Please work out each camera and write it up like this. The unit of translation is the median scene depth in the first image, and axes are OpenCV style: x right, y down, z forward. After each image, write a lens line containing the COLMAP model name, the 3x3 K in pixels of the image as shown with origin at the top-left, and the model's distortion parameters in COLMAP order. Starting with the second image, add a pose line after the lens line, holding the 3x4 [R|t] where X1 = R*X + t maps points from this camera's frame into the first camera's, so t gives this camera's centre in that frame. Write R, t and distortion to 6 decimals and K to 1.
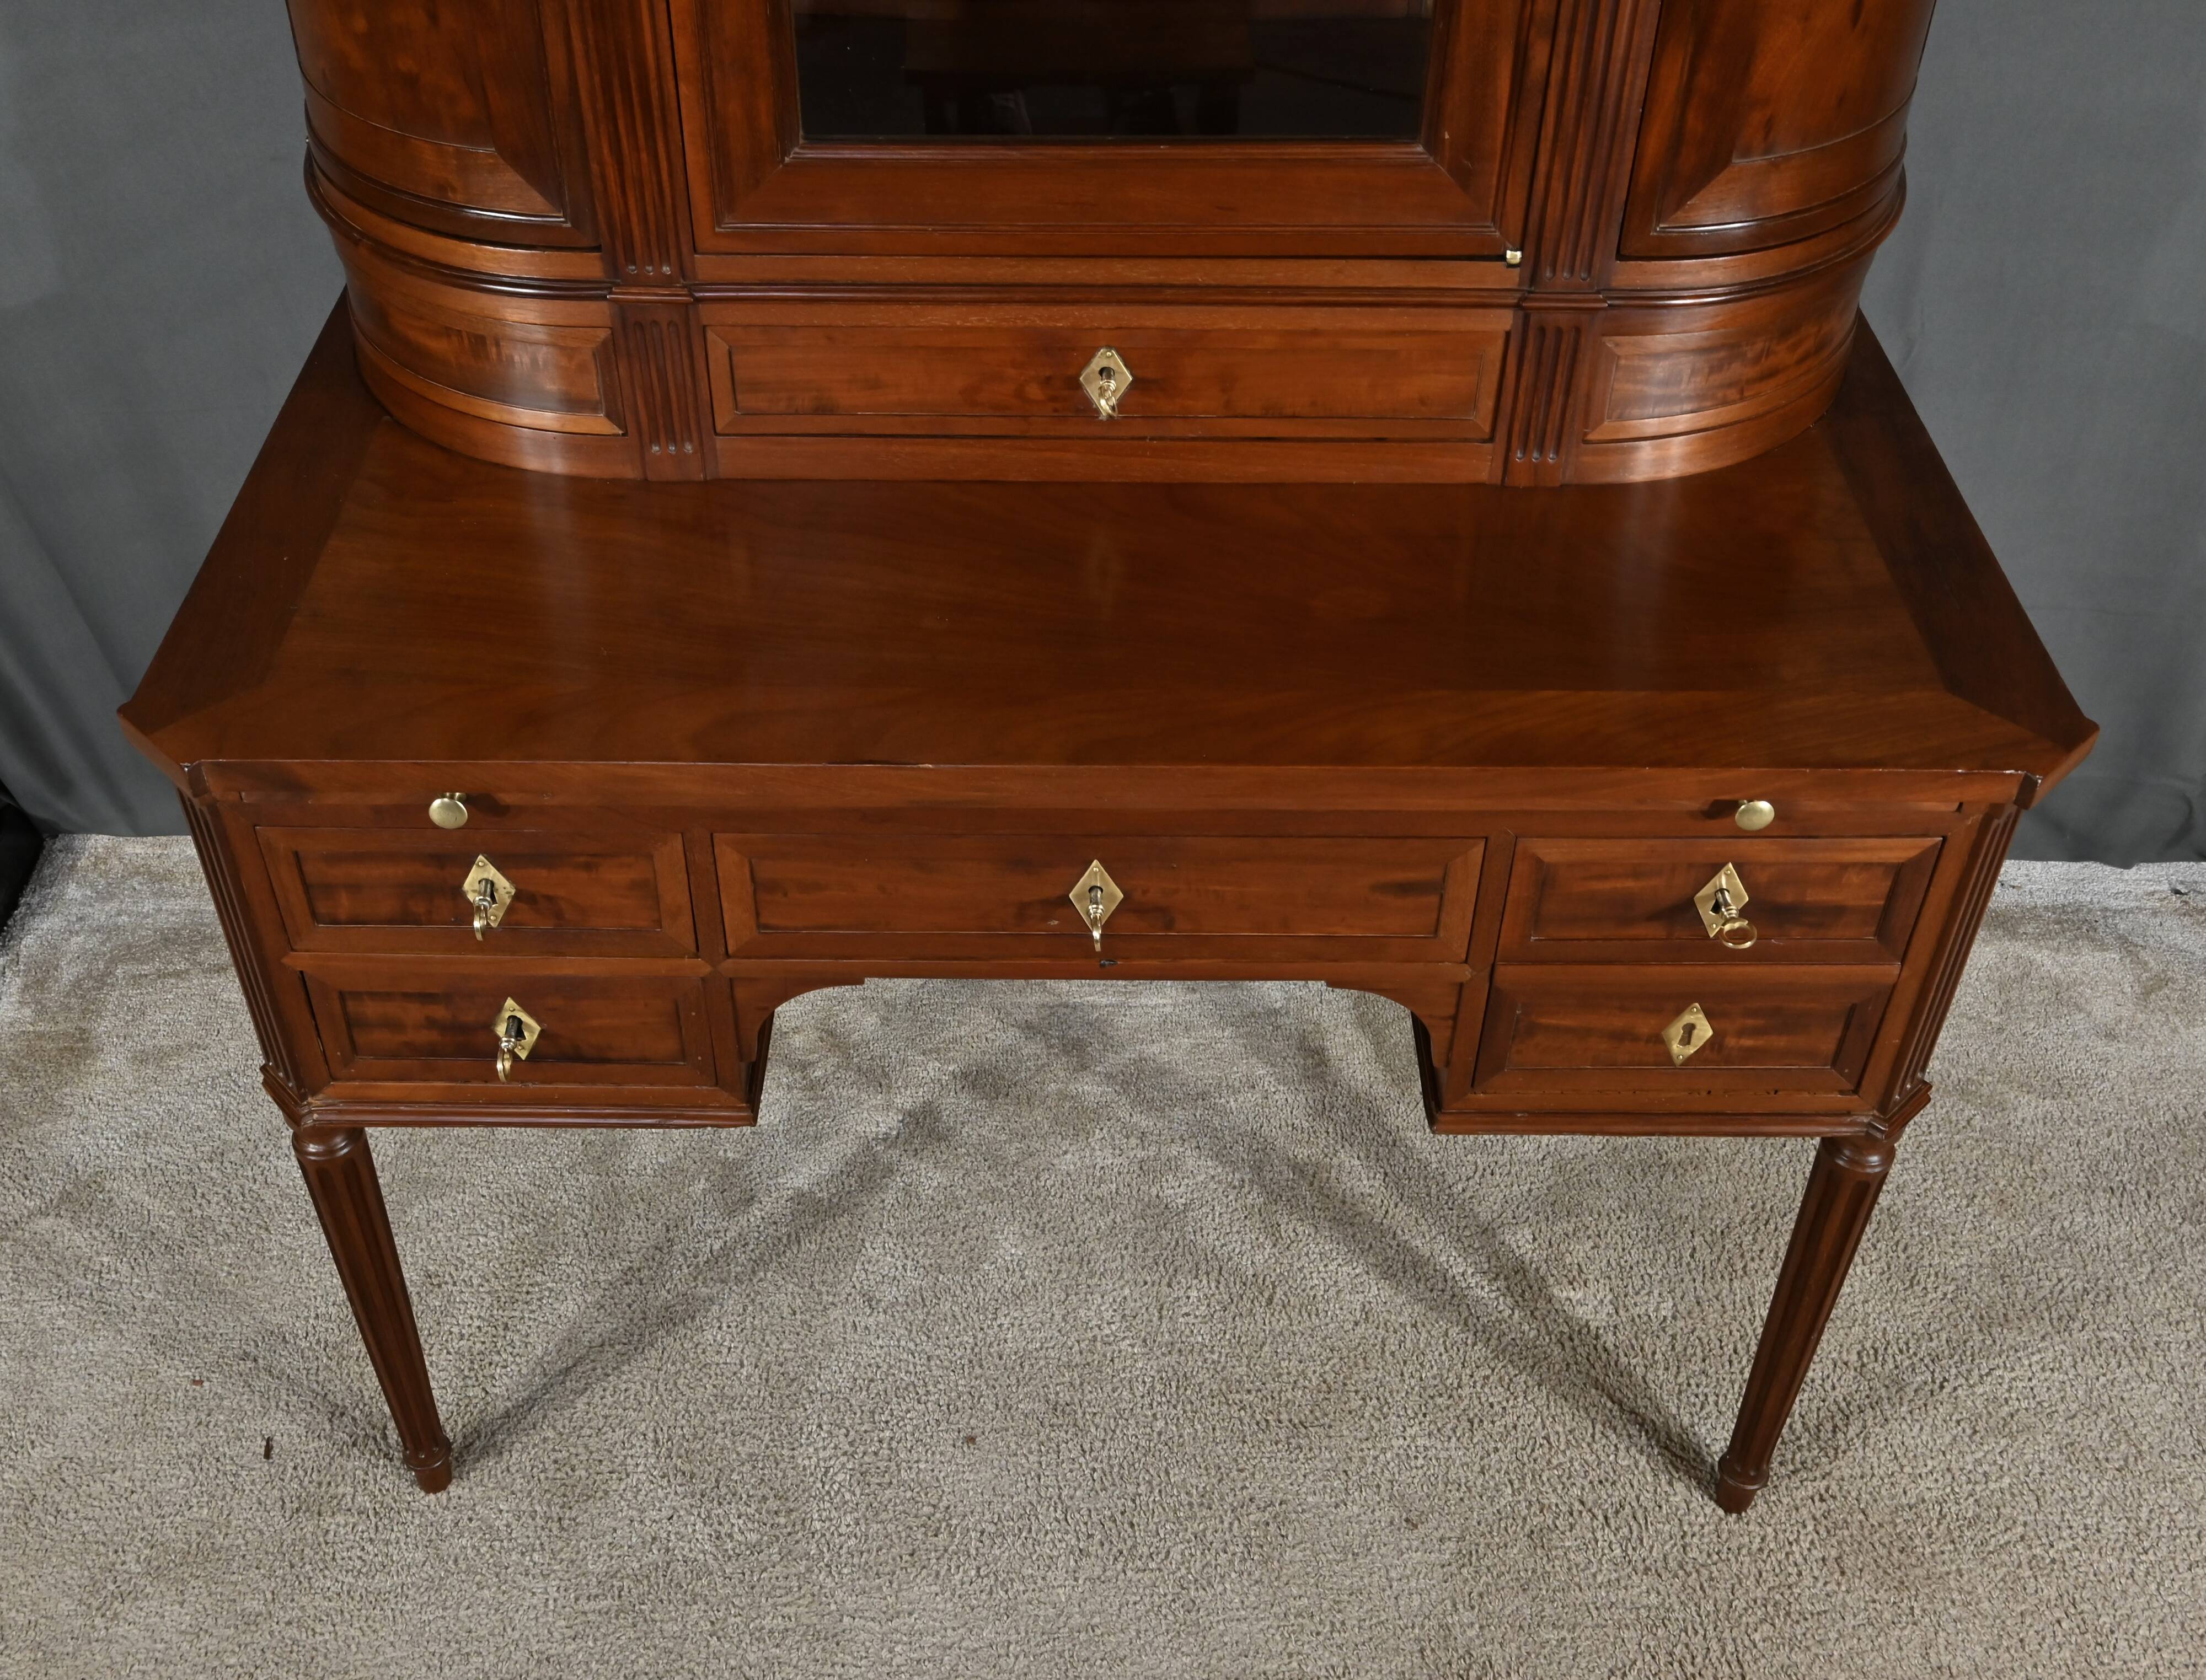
lens RADIAL K [[2245.5, 0, 1049.2], [0, 2245.5, 848.5], [0, 0, 1]] dist [0.000822, 0.001941]
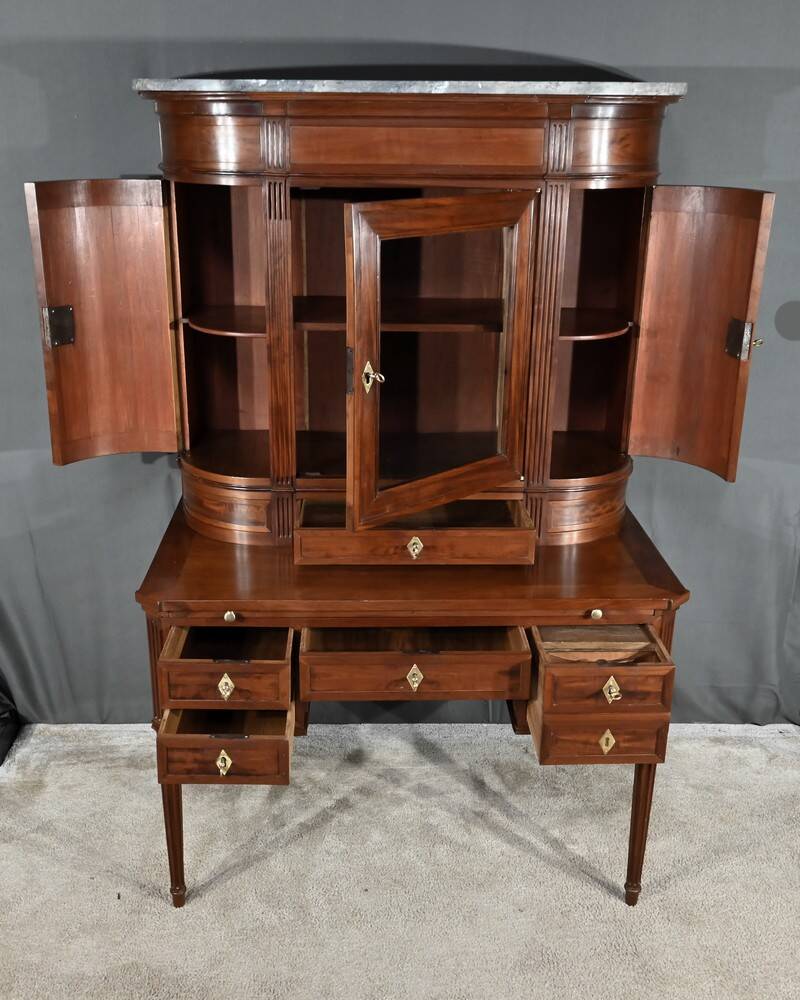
lens RADIAL K [[1075.7, 0, 383.0], [0, 1075.7, 530.7], [0, 0, 1]] dist [0.003791, -0.003694]
pose [[0.999424, -0.005273, 0.033524, -0.072627], [0.016588, 0.937706, -0.347033, 0.394058], [-0.029606, 0.347390, 0.937253, -0.563547]]
